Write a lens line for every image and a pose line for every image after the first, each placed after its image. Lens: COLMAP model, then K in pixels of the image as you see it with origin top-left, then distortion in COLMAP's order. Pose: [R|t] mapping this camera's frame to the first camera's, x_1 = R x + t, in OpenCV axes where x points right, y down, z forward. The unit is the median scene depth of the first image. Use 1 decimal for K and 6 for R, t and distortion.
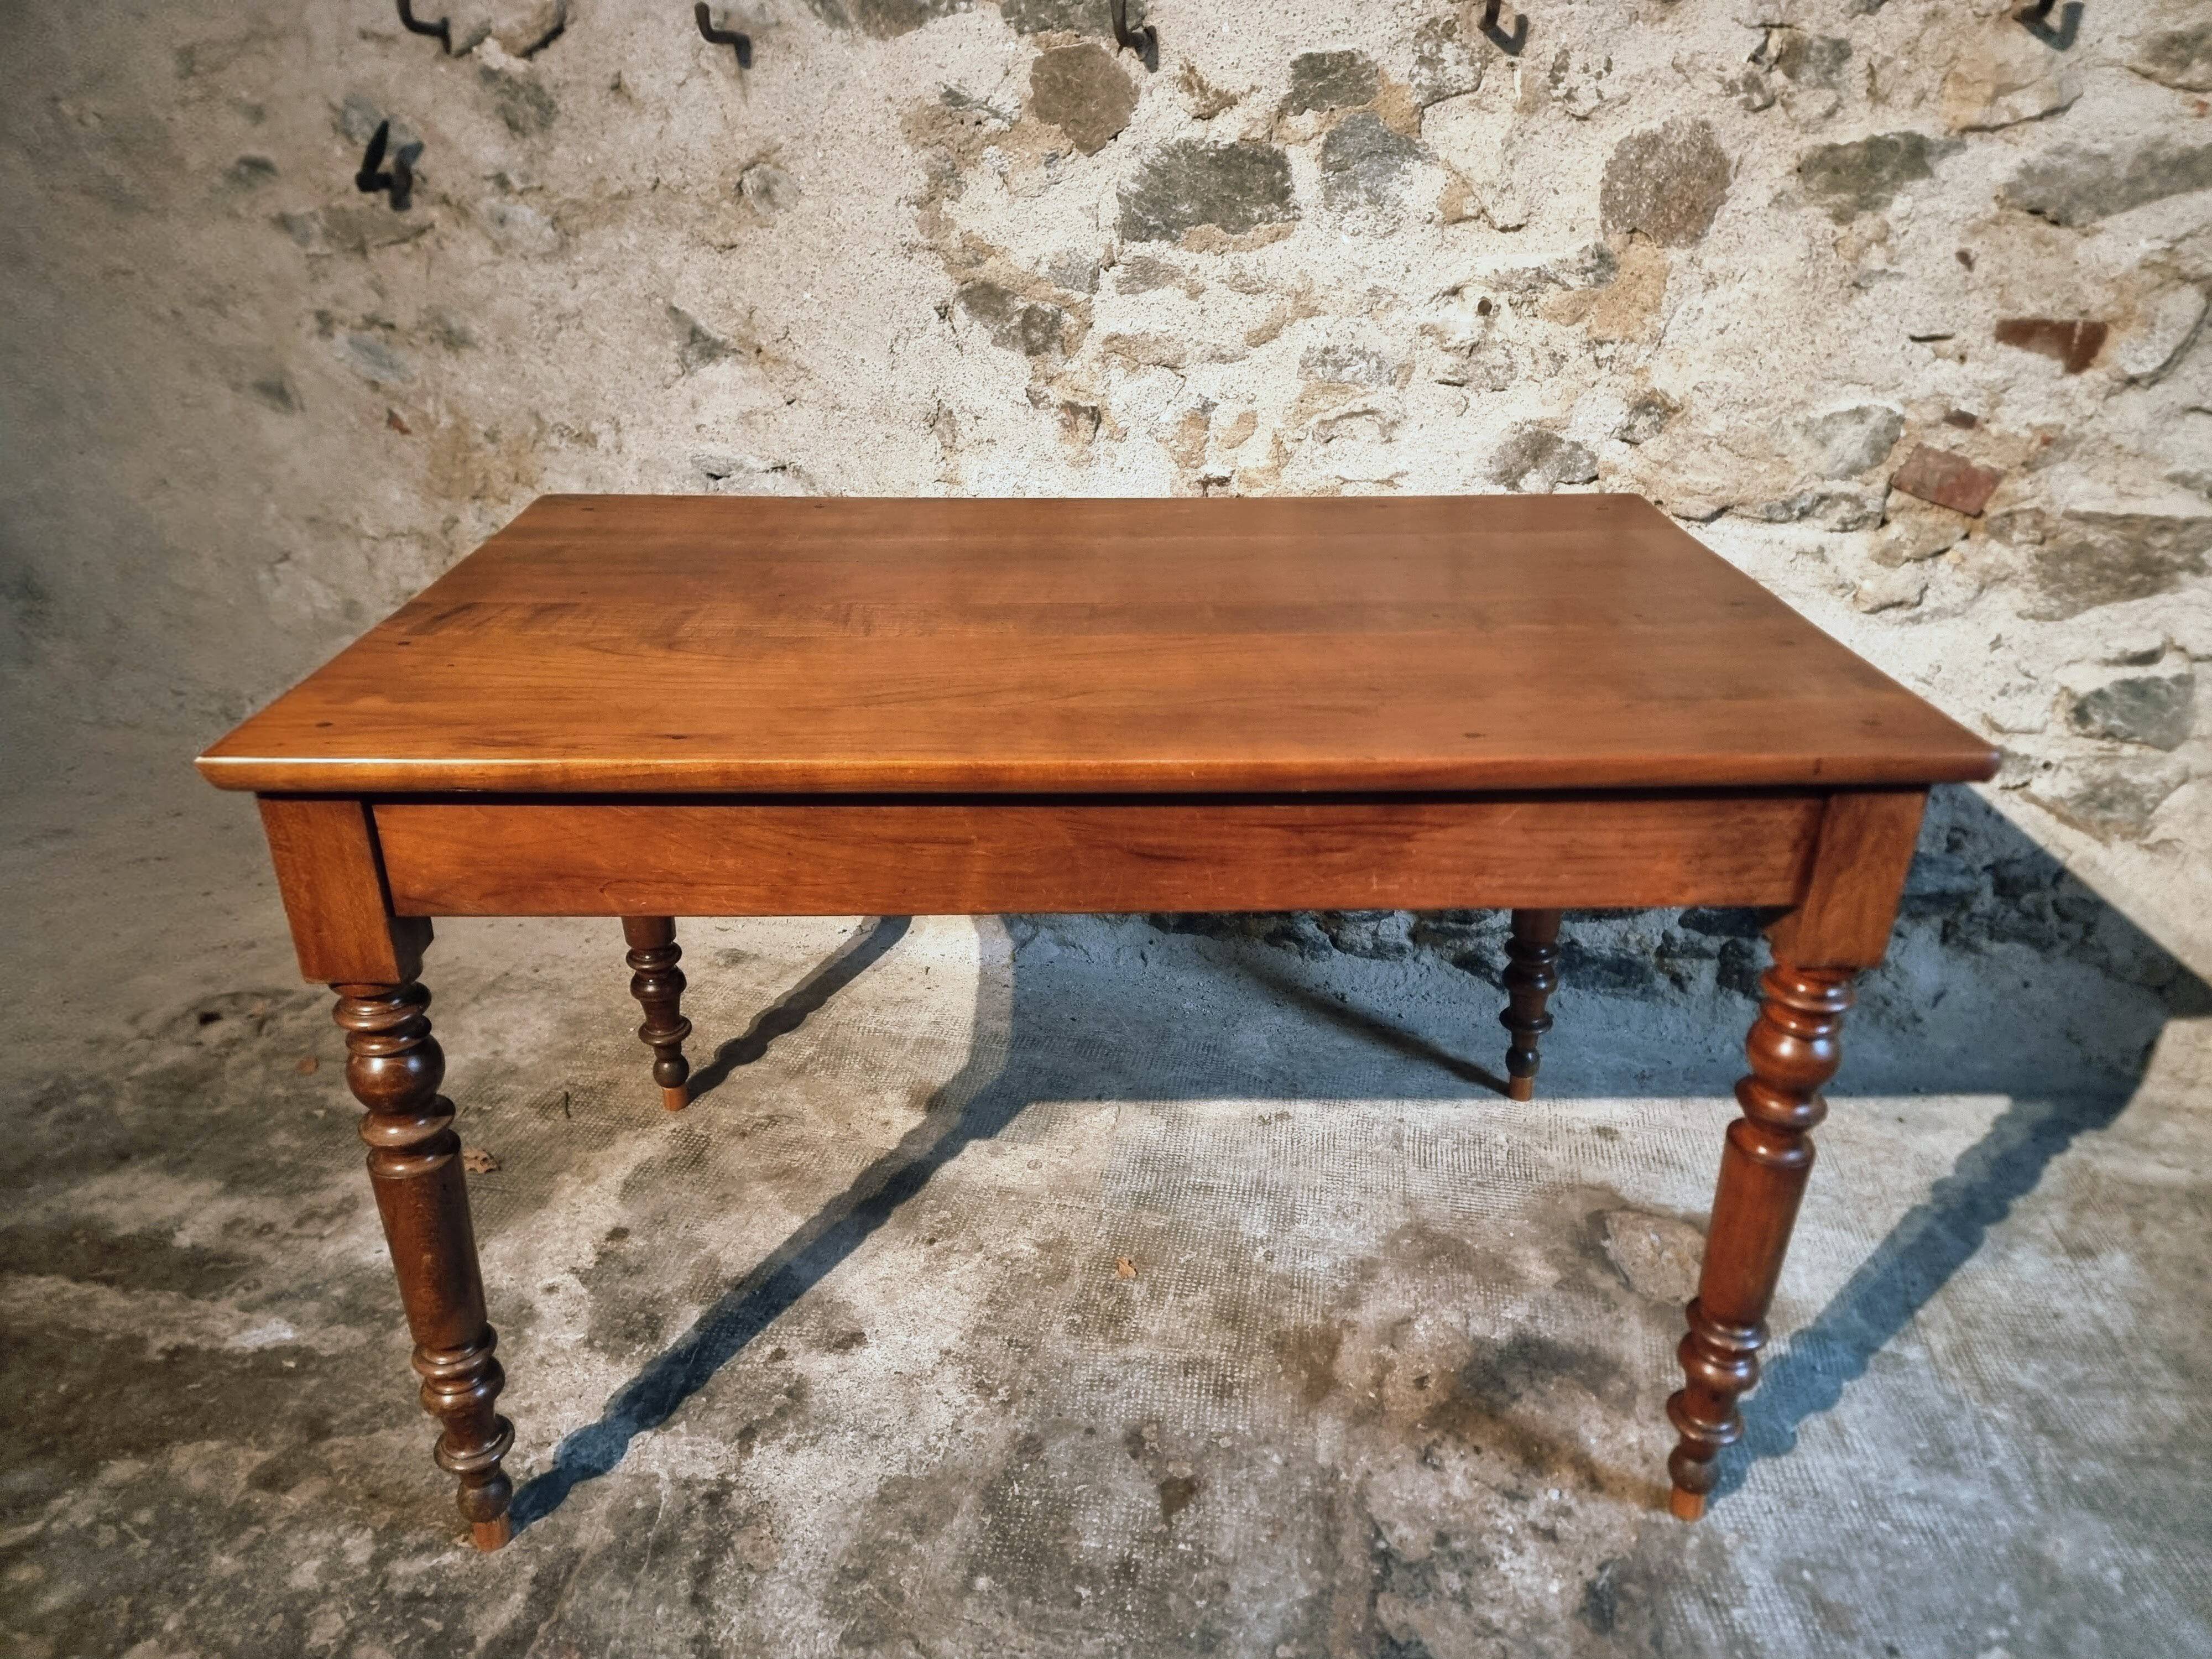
lens RADIAL K [[1499.3, 0, 1123.4], [0, 1499.3, 827.1], [0, 0, 1]] dist [0.064837, -0.036162]
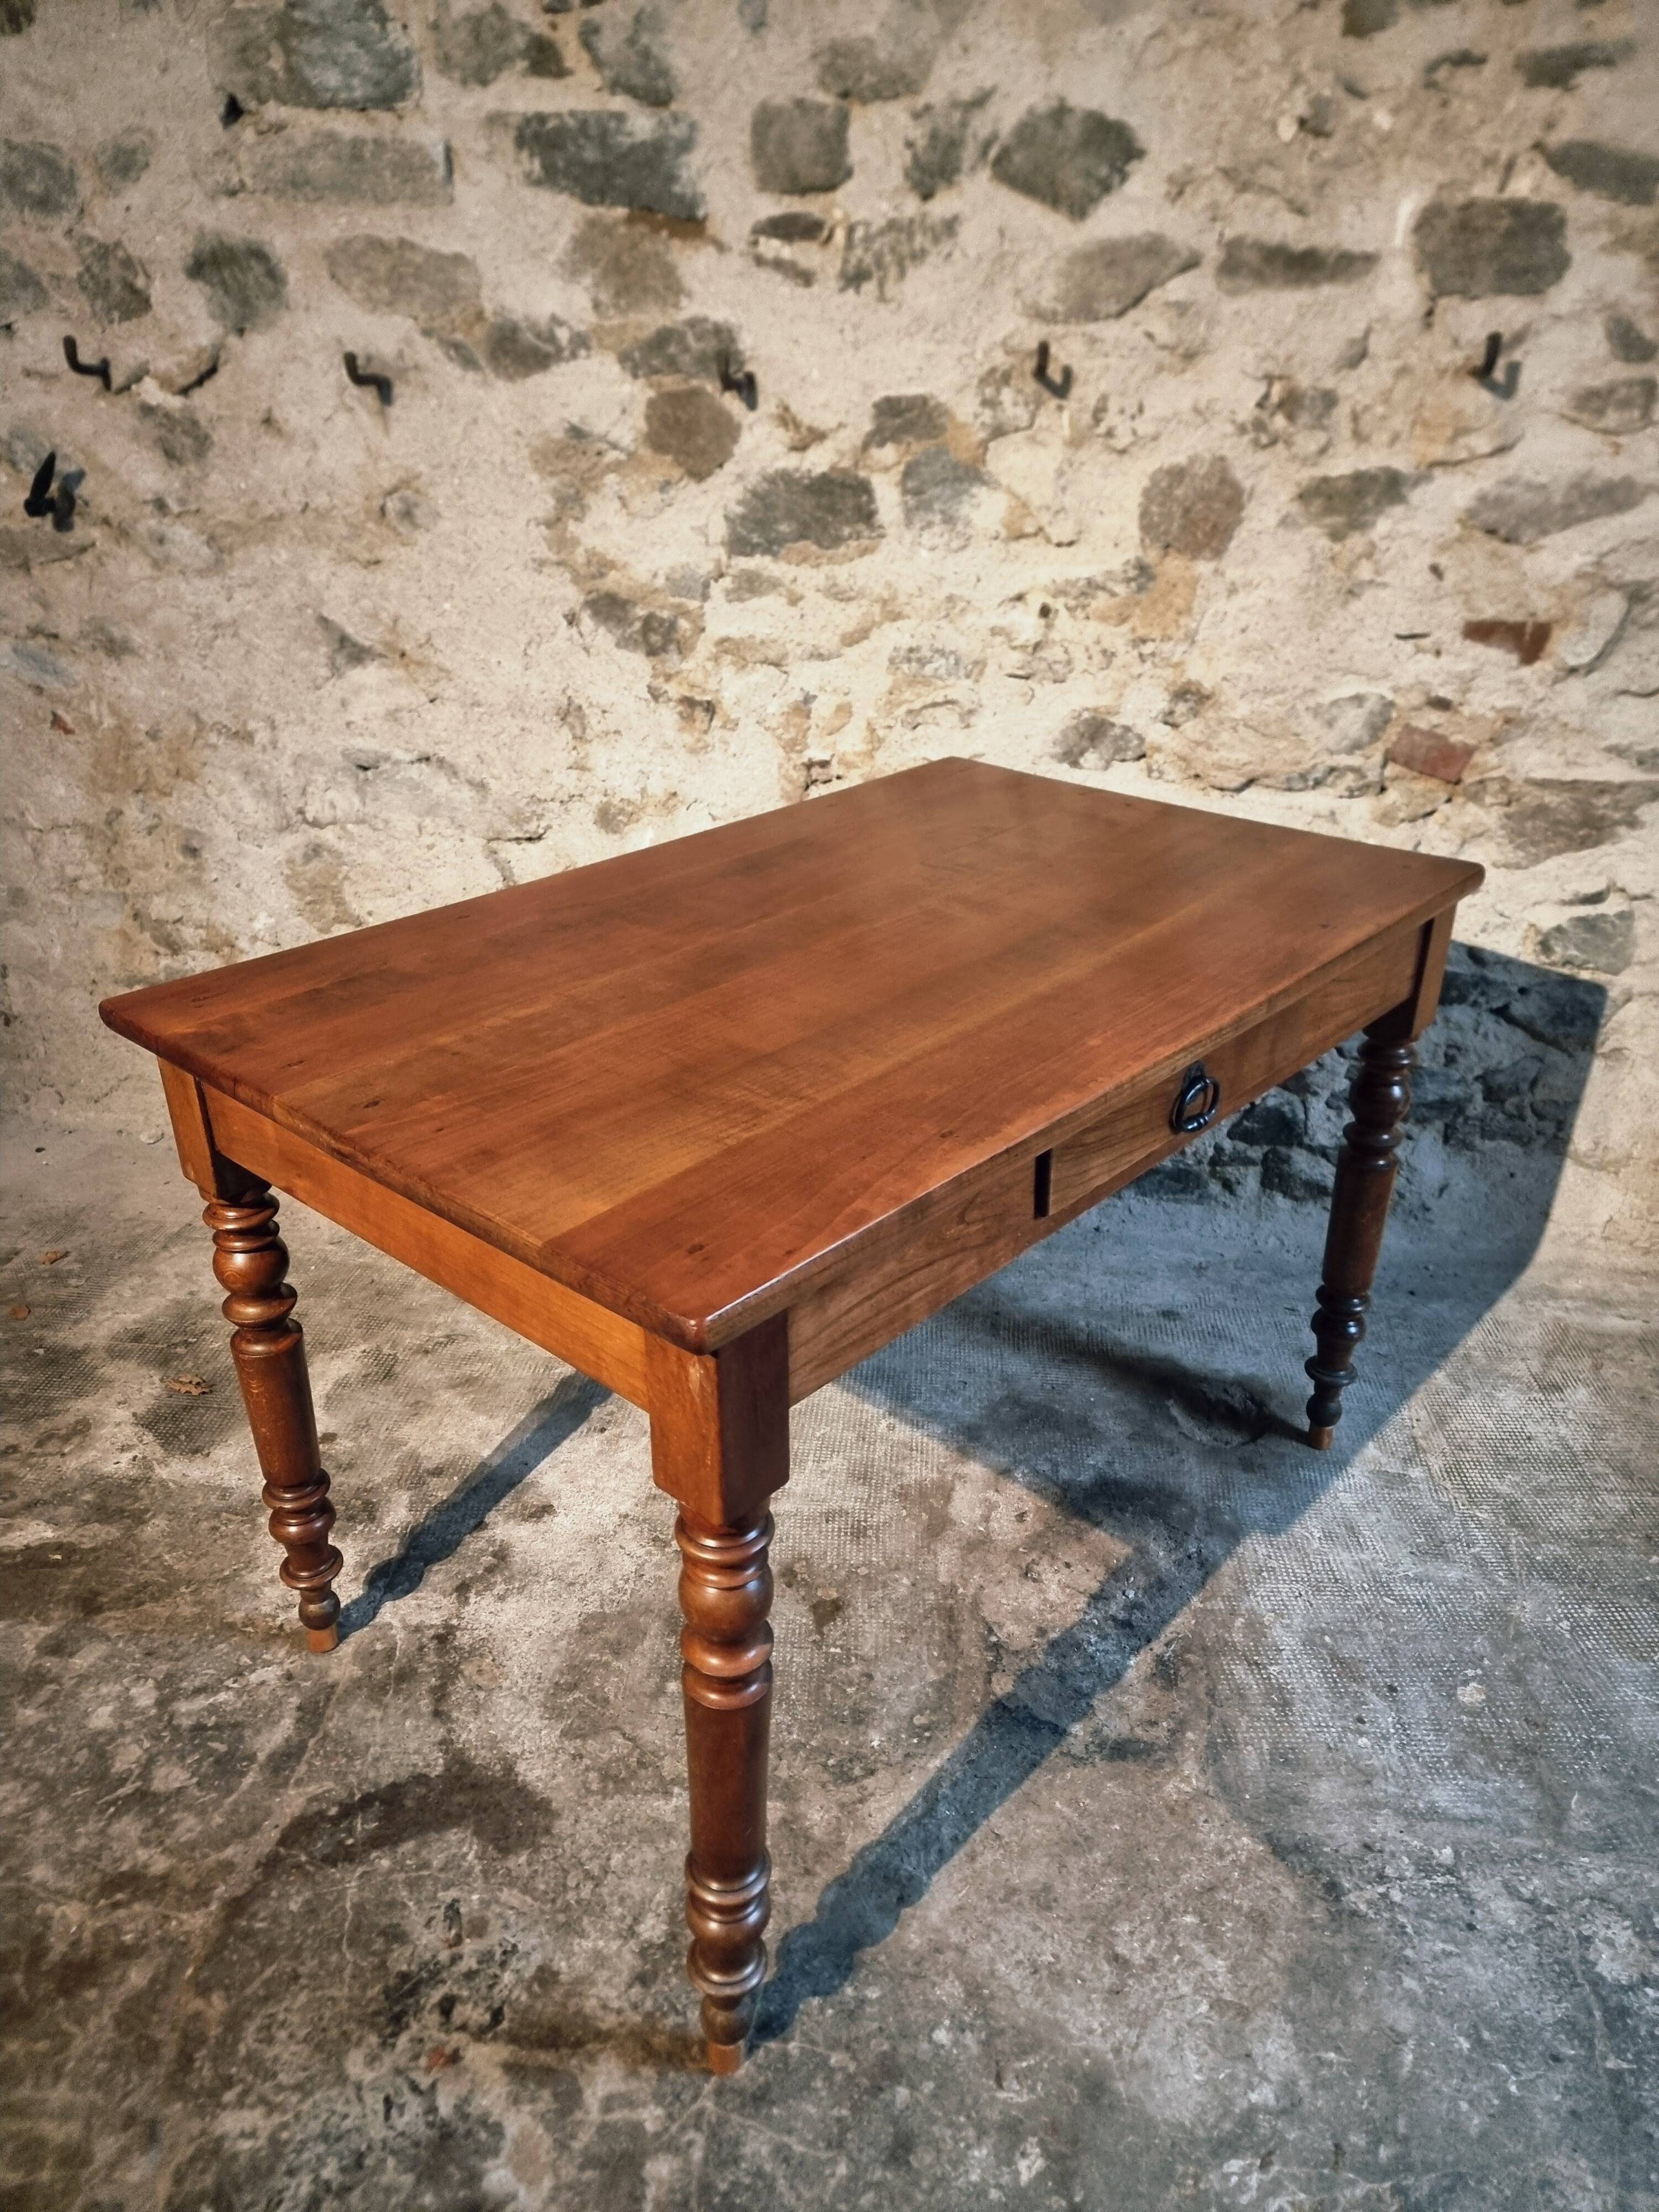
lens RADIAL K [[1496.2, 0, 807.3], [0, 1496.2, 1111.2], [0, 0, 1]] dist [0.065452, -0.055021]
pose [[0.997228, -0.037801, 0.064092, -0.032788], [0.036439, 0.999087, 0.022286, 0.007791], [-0.064876, -0.019889, 0.997695, -0.154311]]
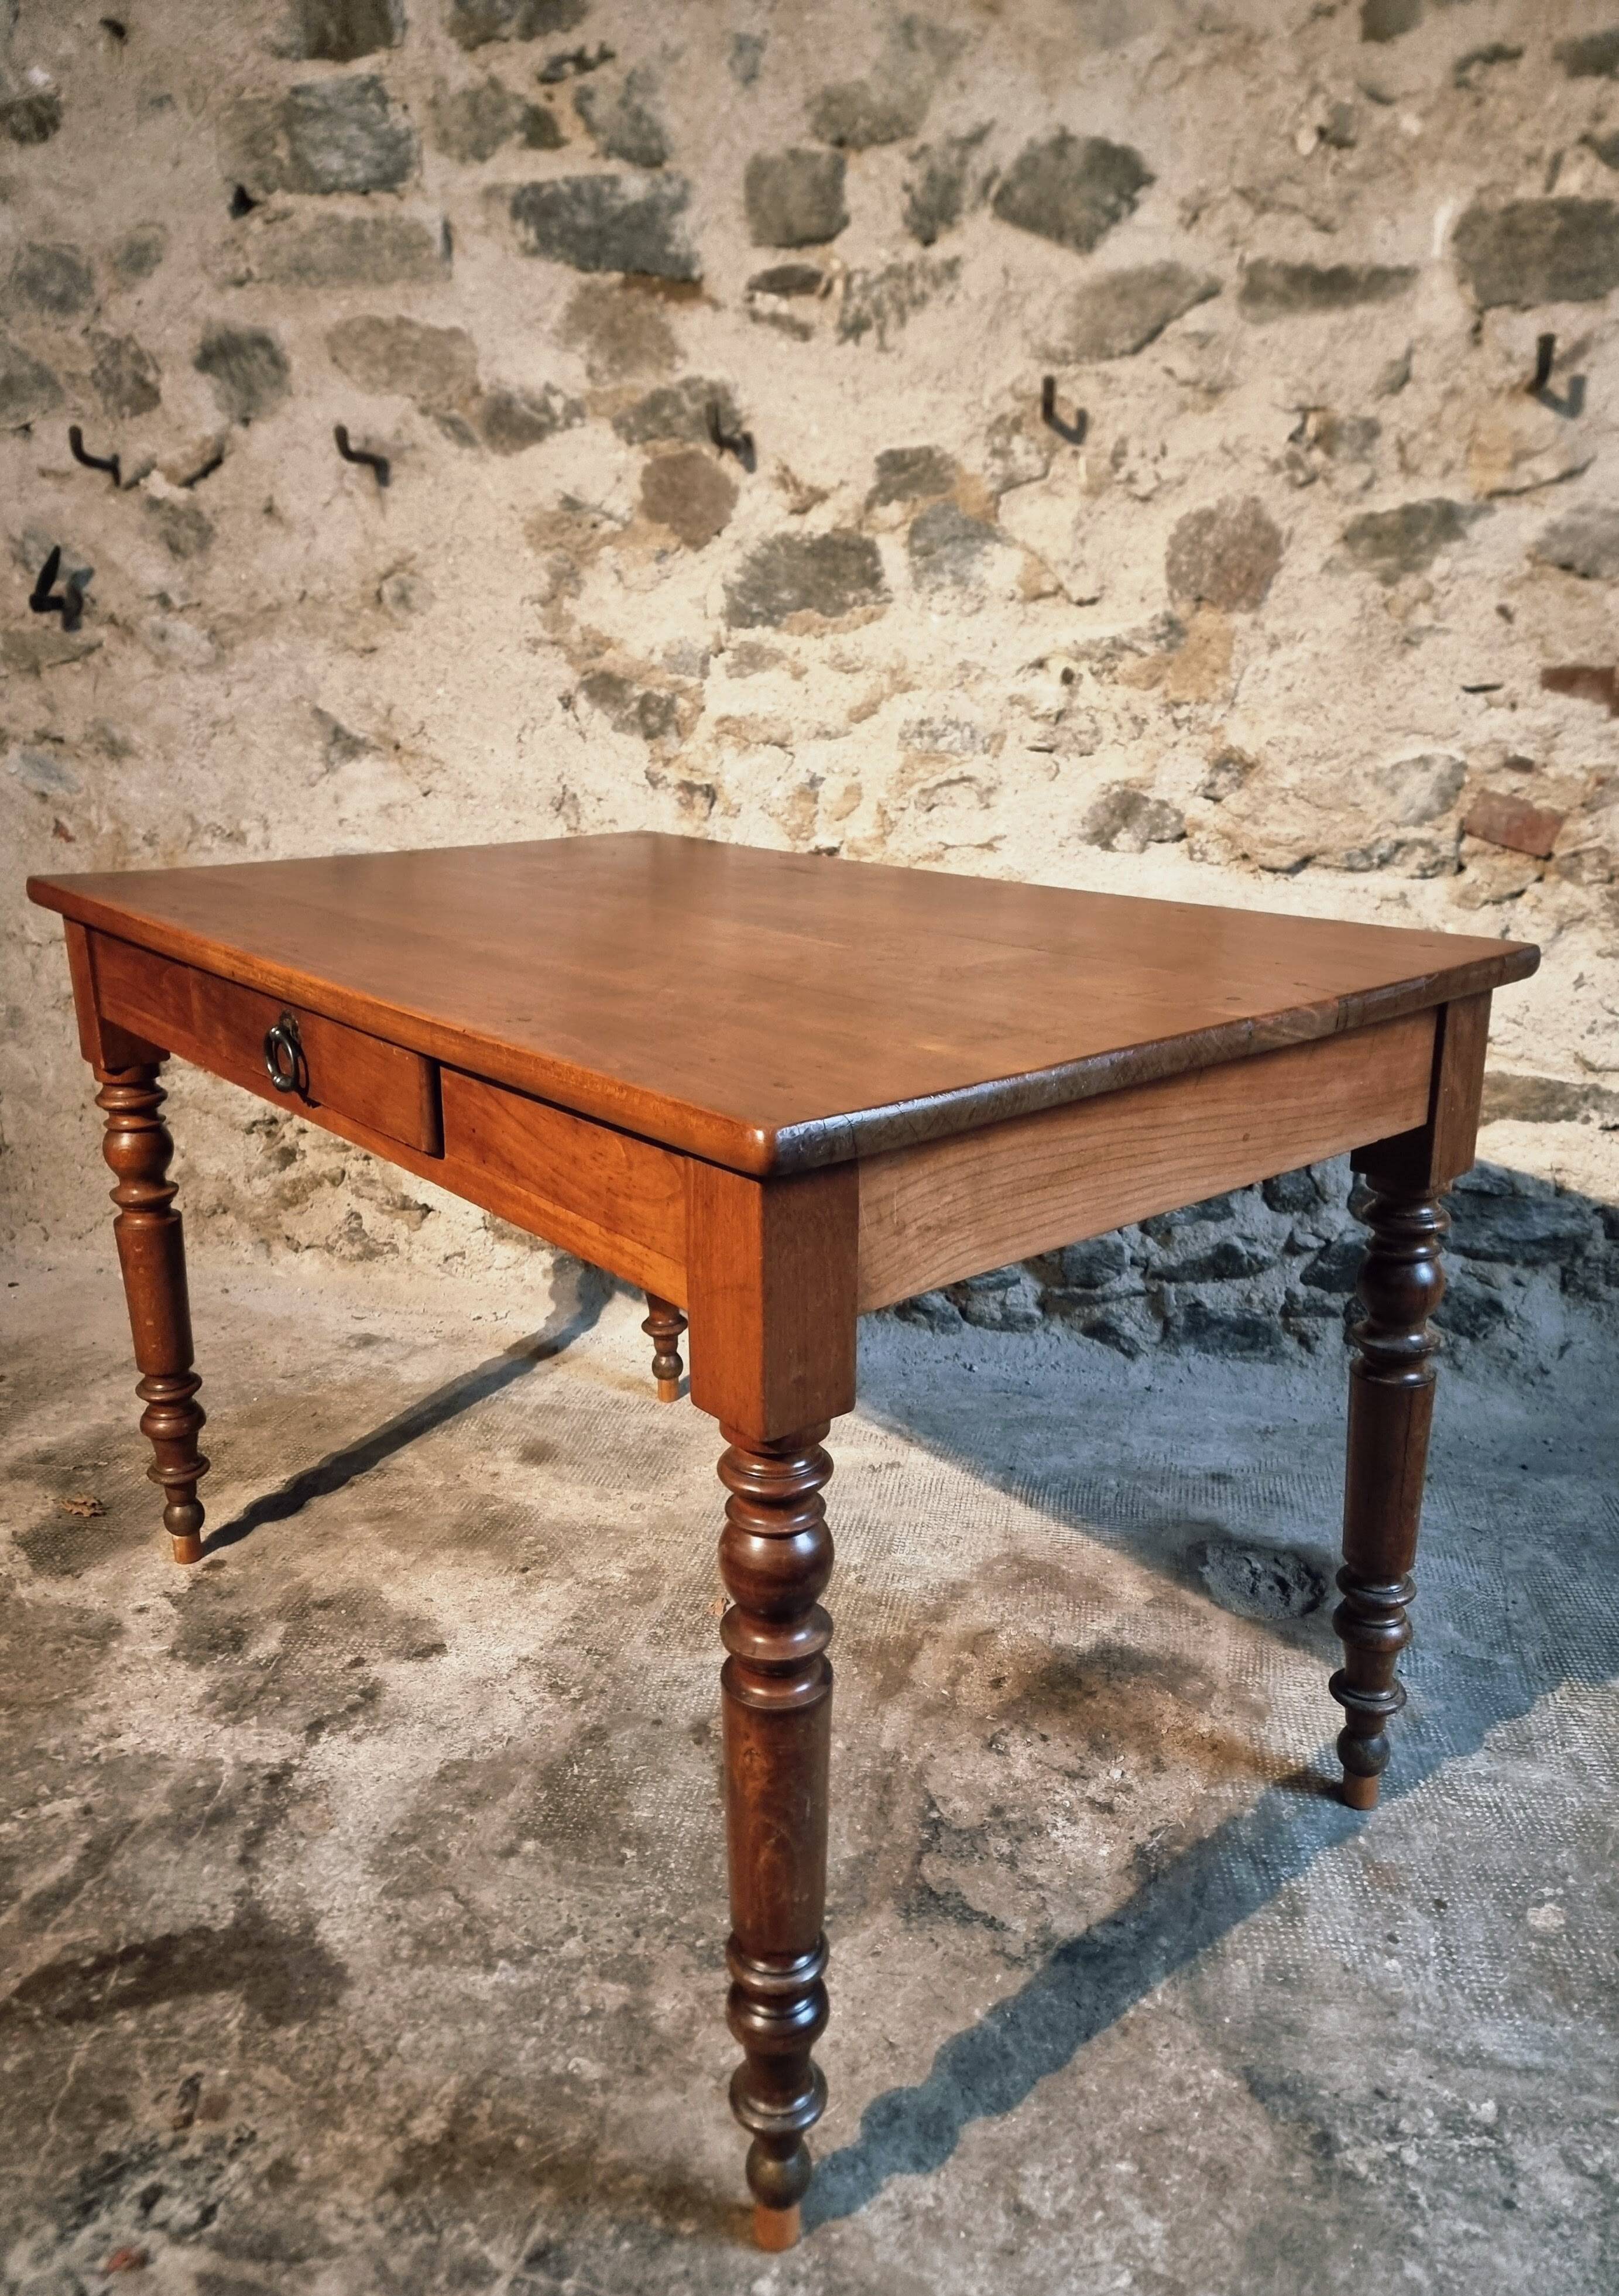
lens RADIAL K [[1586.7, 0, 824.7], [0, 1586.7, 1172.2], [0, 0, 1]] dist [0.068064, -0.058513]
pose [[0.999450, -0.011793, -0.030999, 0.101905], [0.007925, 0.992495, -0.122031, 0.137056], [0.032206, 0.121718, 0.992042, -0.069869]]
